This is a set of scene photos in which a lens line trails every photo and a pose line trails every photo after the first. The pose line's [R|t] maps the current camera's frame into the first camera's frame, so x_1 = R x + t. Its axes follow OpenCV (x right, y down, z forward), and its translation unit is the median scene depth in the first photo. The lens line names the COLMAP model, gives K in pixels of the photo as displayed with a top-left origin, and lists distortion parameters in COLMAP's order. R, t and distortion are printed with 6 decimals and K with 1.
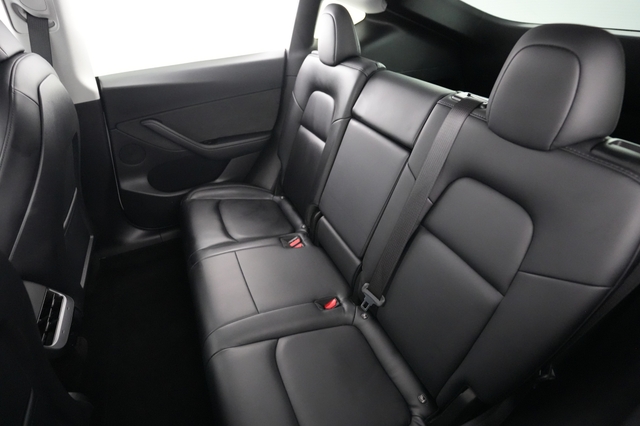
lens RADIAL K [[308.2, 0, 320.0], [0, 308.2, 213.0], [0, 0, 1]] dist [-0.001067, -0.000158]
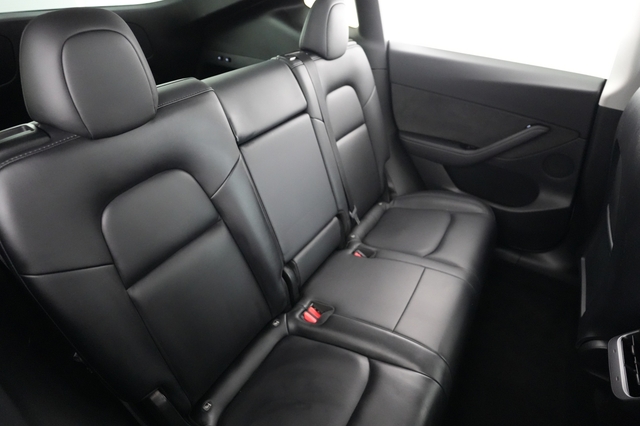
lens RADIAL K [[376.9, 0, 320.0], [0, 376.9, 213.0], [0, 0, 1]] dist [0.001033, 0.000391]
pose [[-0.575793, -0.440455, 0.688812, -0.660818], [0.460719, 0.521194, 0.718398, -0.728660], [-0.675426, 0.730997, -0.097174, 0.998460]]
